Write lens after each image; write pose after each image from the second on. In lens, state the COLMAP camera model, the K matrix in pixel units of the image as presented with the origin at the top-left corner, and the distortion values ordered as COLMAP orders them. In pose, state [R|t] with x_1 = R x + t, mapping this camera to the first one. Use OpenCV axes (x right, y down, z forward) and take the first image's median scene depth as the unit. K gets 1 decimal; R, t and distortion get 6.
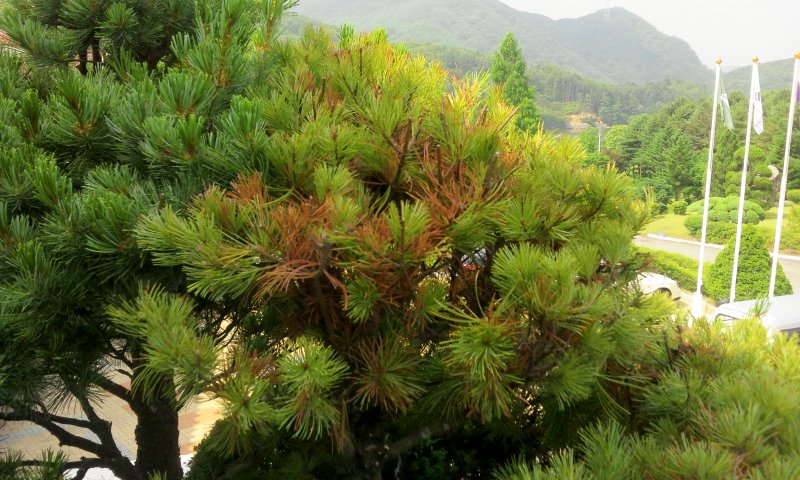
lens RADIAL K [[902.0, 0, 400.0], [0, 902.0, 240.0], [0, 0, 1]] dist [0.018772, 0.005318]
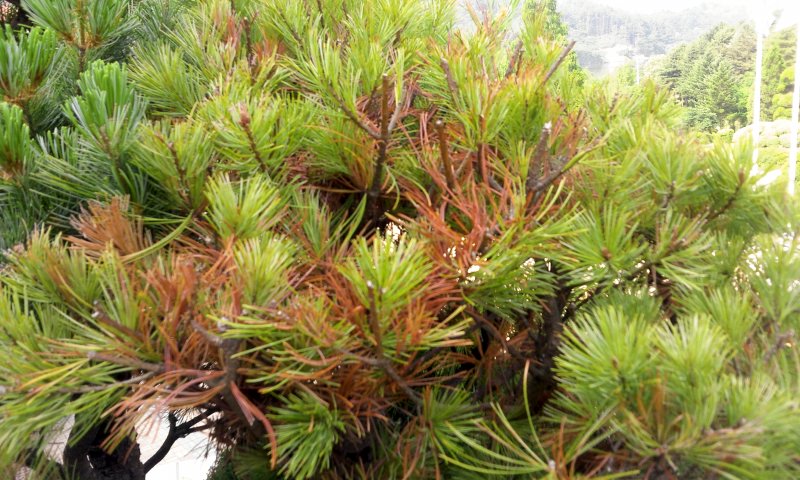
lens RADIAL K [[906.0, 0, 400.0], [0, 906.0, 240.0], [0, 0, 1]] dist [-0.167249, 0.462186]
pose [[0.995911, -0.074508, -0.051083, 0.038591], [0.077250, 0.995550, 0.053971, -0.059921], [0.046834, -0.057696, 0.997235, 0.418380]]
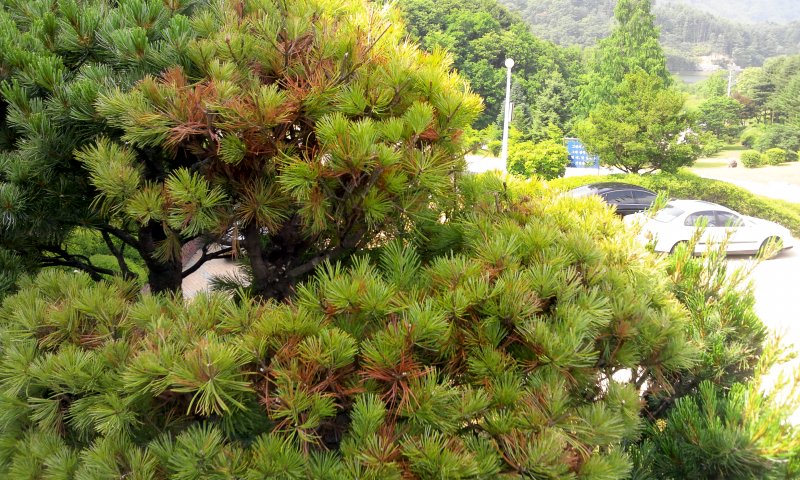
lens RADIAL K [[946.2, 0, 400.0], [0, 946.2, 240.0], [0, 0, 1]] dist [-0.259761, 0.772777]
pose [[0.990242, 0.032102, -0.135610, 0.379360], [-0.024183, 0.997927, 0.059645, 0.099757], [0.137244, -0.055783, 0.988965, -0.425311]]
